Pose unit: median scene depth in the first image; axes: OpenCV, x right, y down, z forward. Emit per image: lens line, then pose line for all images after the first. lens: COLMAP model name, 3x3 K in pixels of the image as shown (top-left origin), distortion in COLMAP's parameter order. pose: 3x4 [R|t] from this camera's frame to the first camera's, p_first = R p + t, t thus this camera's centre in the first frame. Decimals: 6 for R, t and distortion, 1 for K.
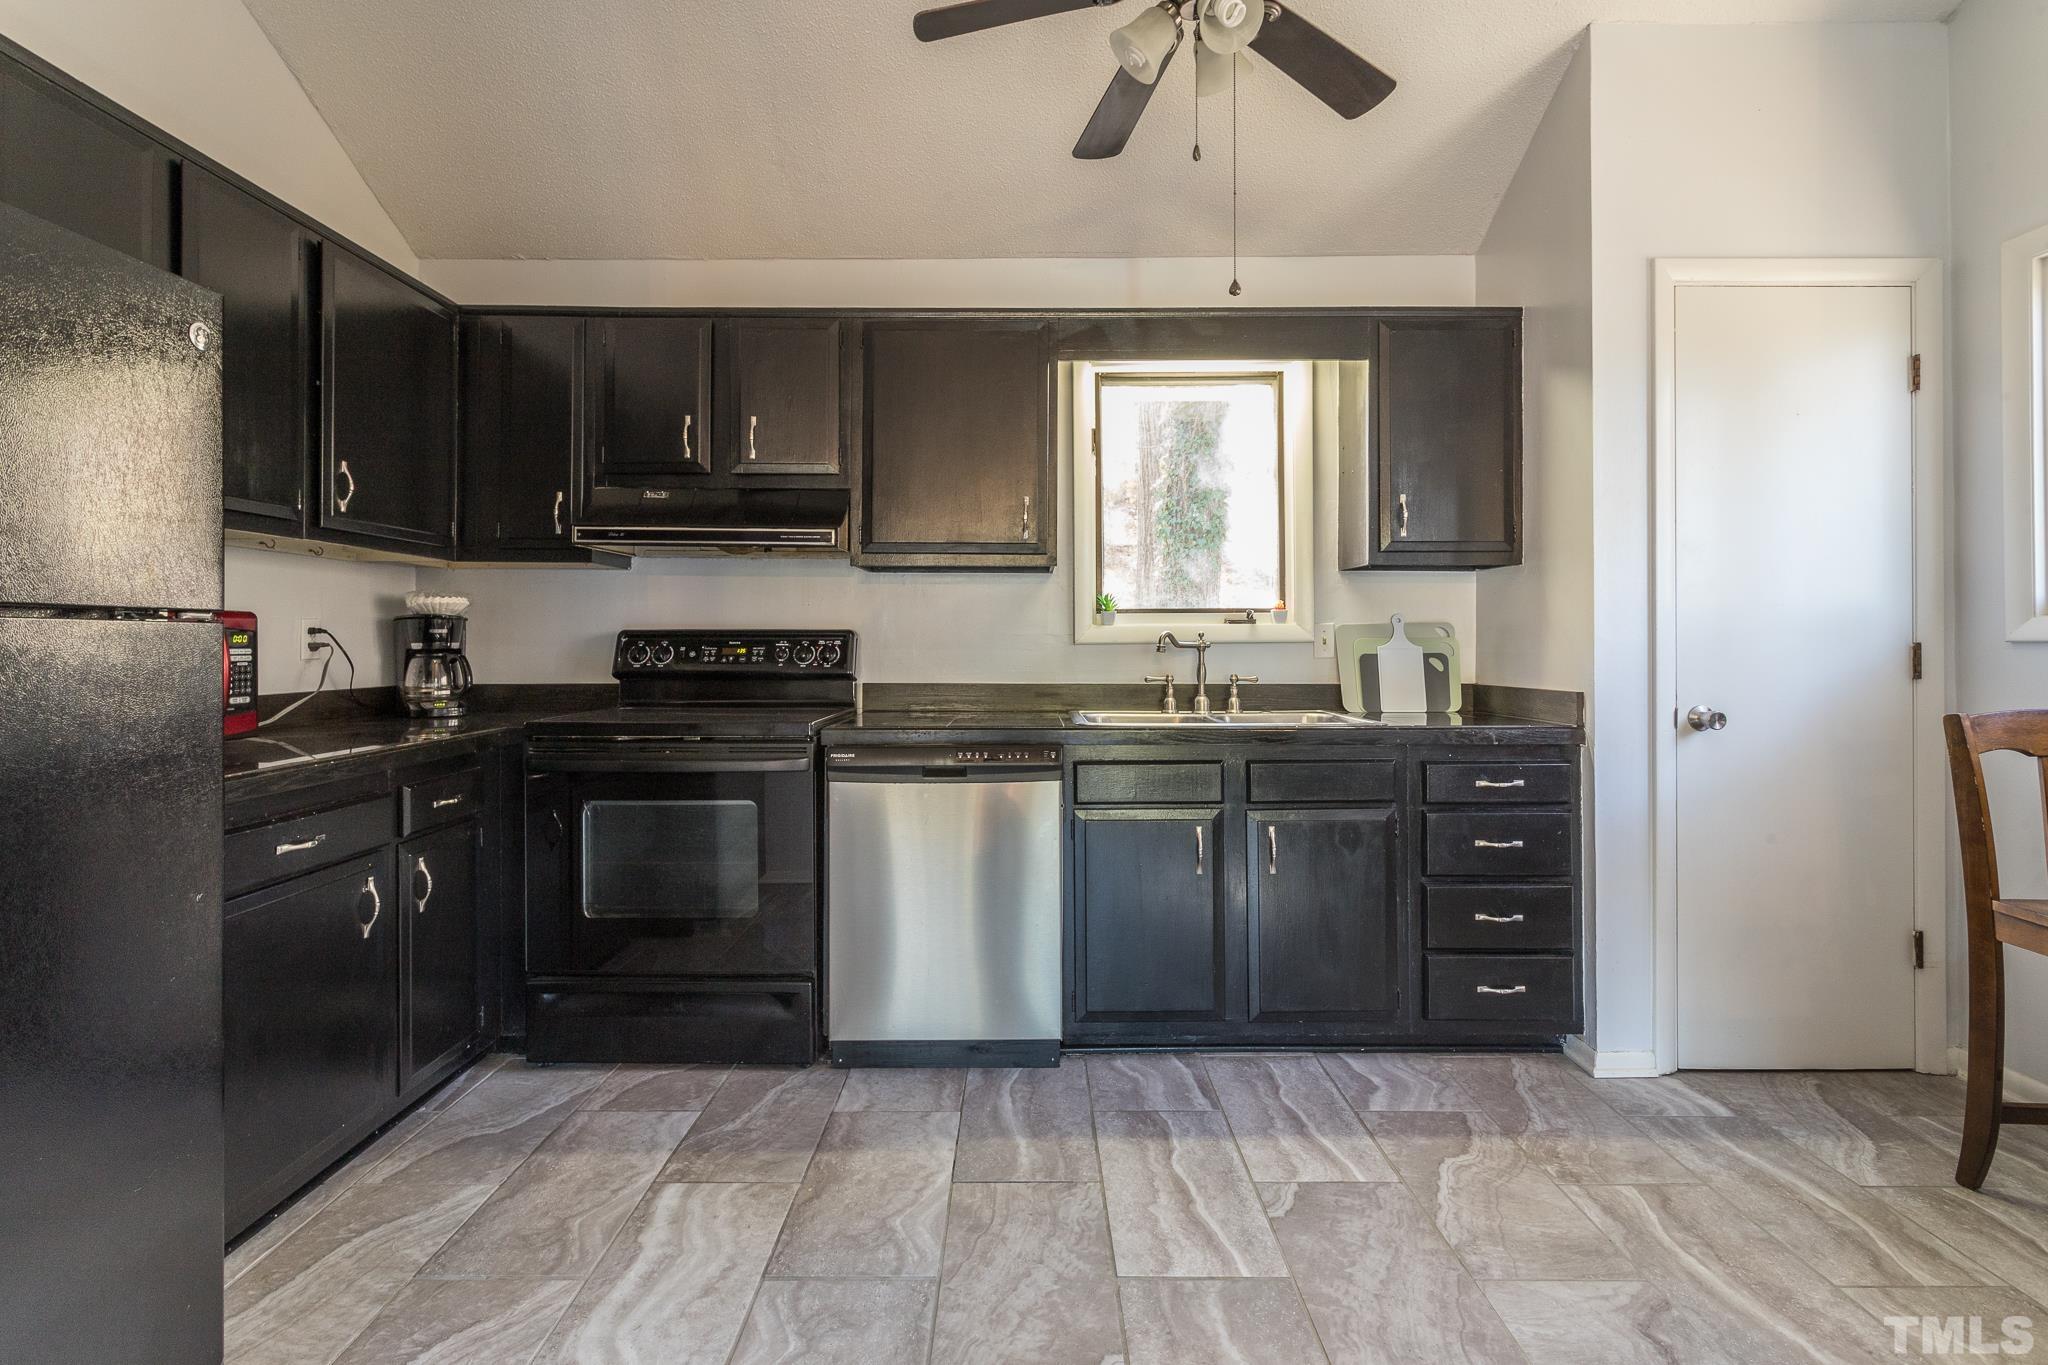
lens RADIAL K [[976.9, 0, 1047.2], [0, 976.9, 640.1], [0, 0, 1]] dist [0.004552, 0.000535]
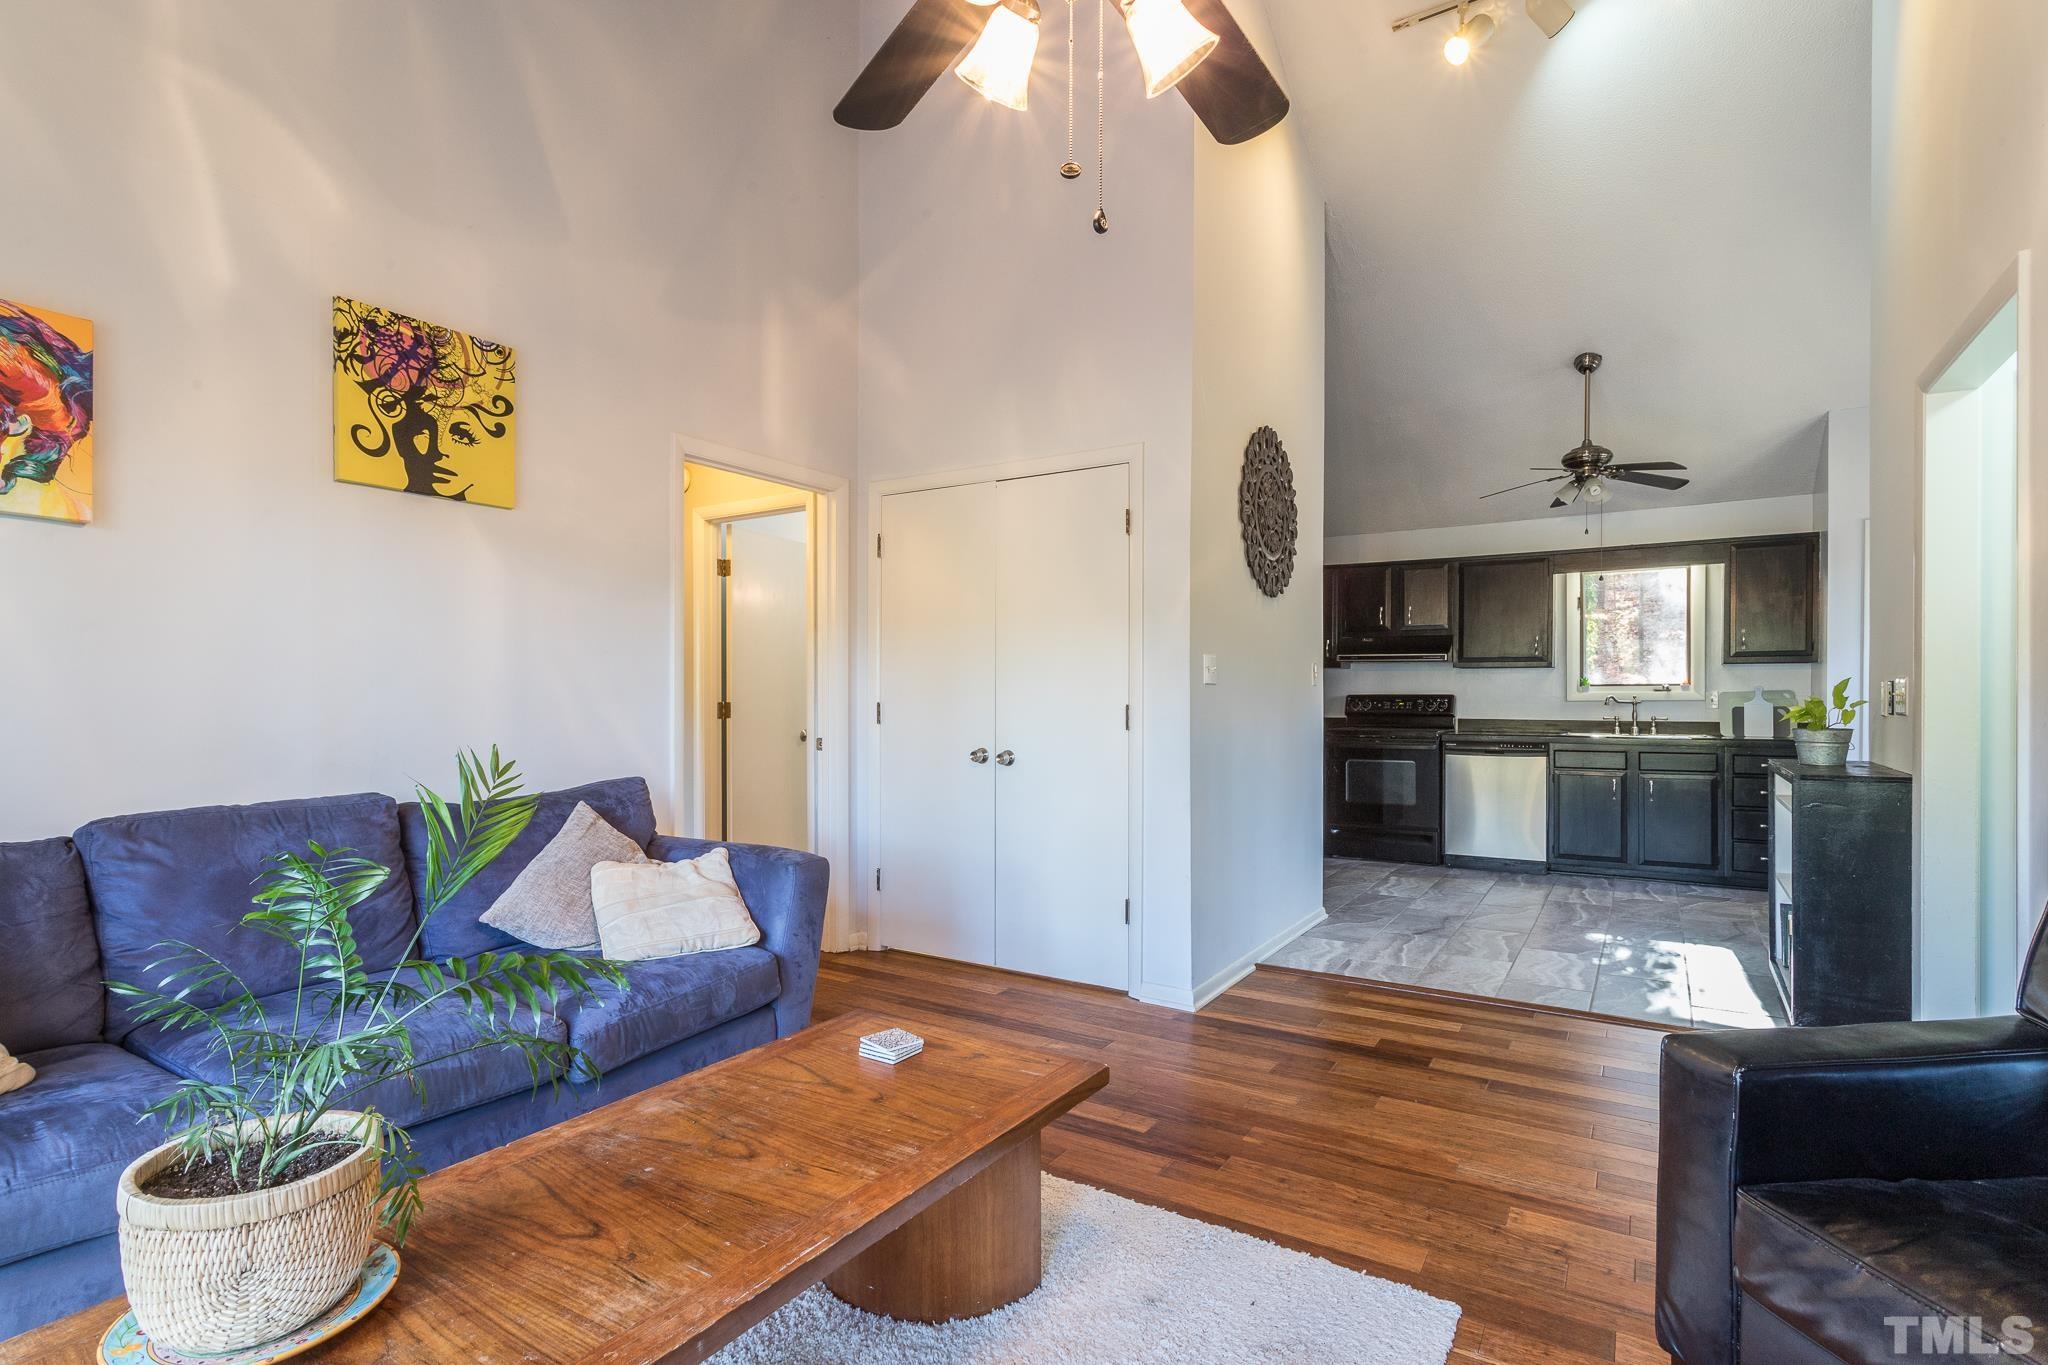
lens RADIAL K [[976.9, 0, 1030.6], [0, 976.9, 711.0], [0, 0, 1]] dist [0.004552, 0.000535]
pose [[0.834384, 0.008835, -0.551113, 0.265744], [0.002014, 0.999816, 0.019079, -0.020677], [0.551180, -0.017029, 0.834213, -1.634127]]
